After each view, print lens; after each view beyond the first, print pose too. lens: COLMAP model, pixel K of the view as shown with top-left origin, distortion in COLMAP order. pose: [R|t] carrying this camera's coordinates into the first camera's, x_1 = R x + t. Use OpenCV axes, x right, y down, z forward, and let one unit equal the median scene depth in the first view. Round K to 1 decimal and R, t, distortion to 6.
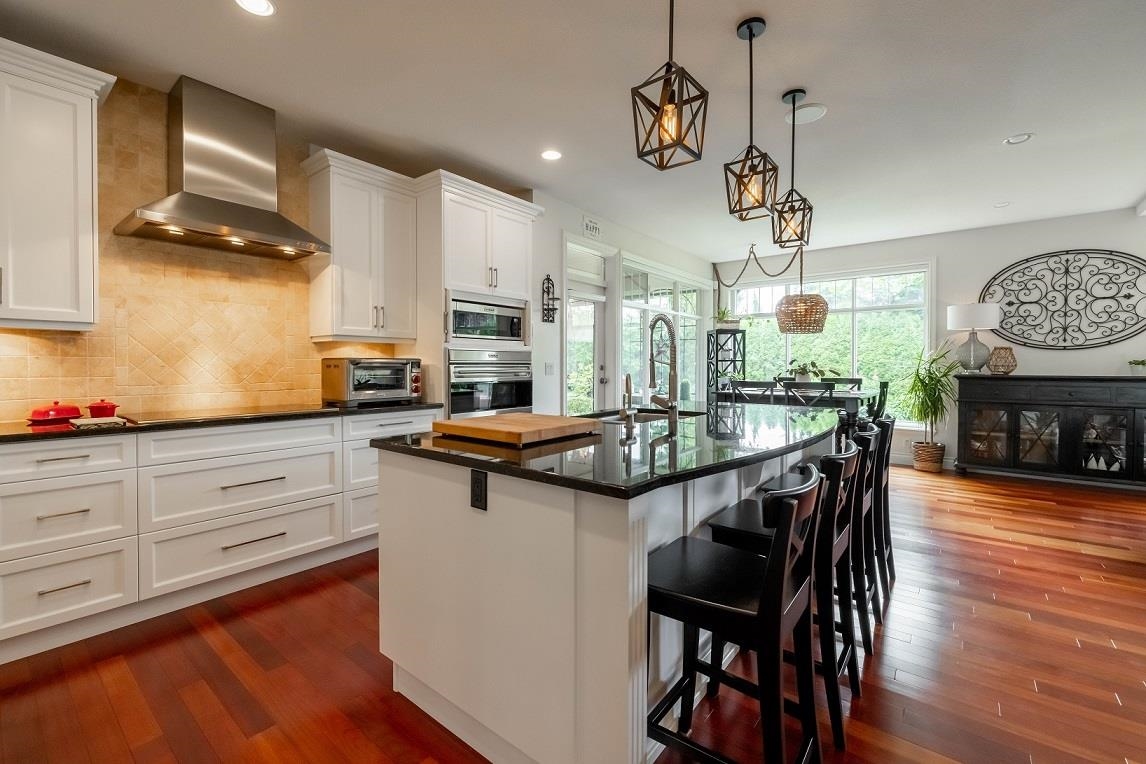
lens RADIAL K [[495.8, 0, 573.8], [0, 495.8, 372.8], [0, 0, 1]] dist [0.000028, -0.000950]
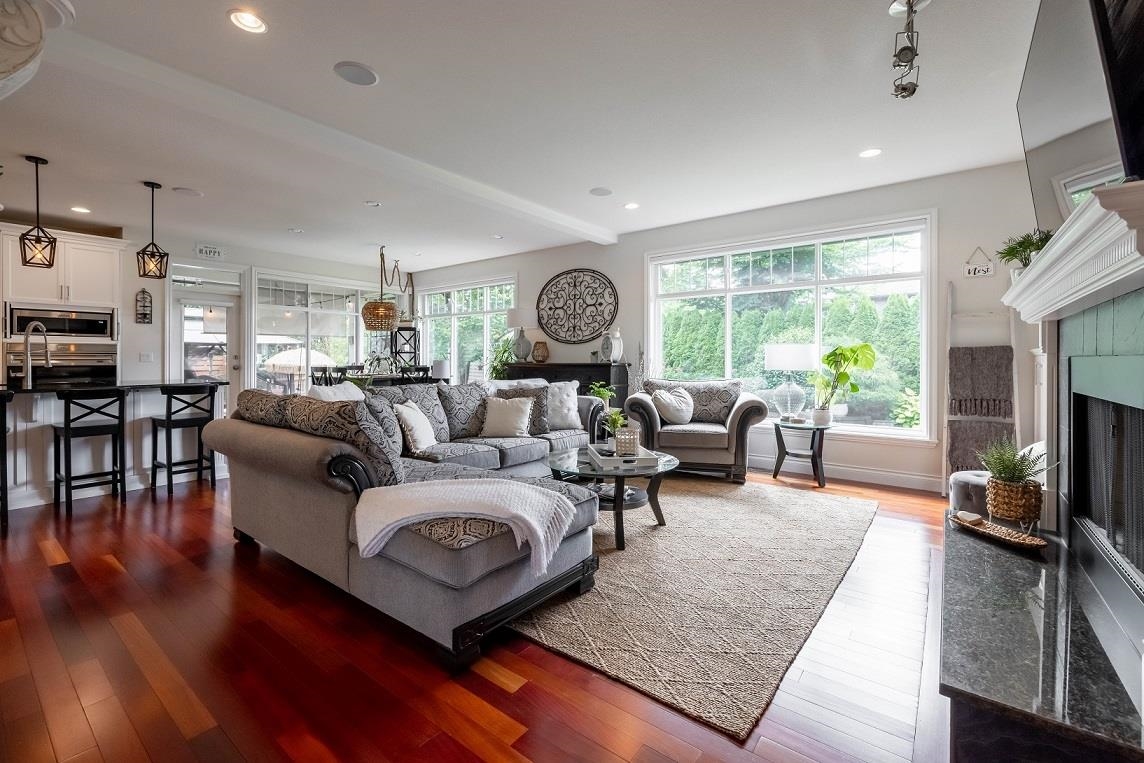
lens RADIAL K [[494.9, 0, 580.5], [0, 494.9, 361.1], [0, 0, 1]] dist [0.000028, -0.000950]
pose [[0.999883, 0.000015, 0.015324, 0.942115], [0.000137, 0.999951, -0.009860, 0.012497], [-0.015323, 0.009860, 0.999834, -0.312025]]
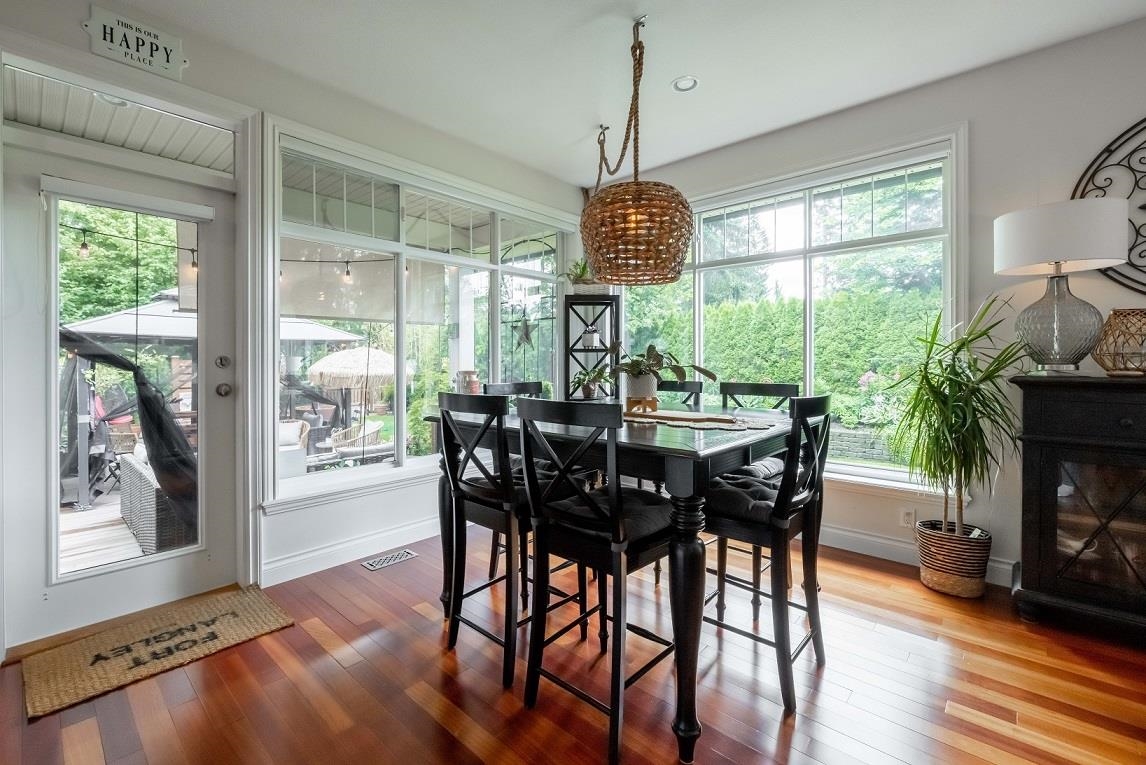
lens RADIAL K [[495.8, 0, 572.8], [0, 495.8, 366.5], [0, 0, 1]] dist [0.000028, -0.000950]
pose [[0.997710, -0.001052, -0.067626, 0.422095], [0.000494, 0.999966, -0.008268, -0.001408], [0.067632, 0.008215, 0.997677, 0.552451]]
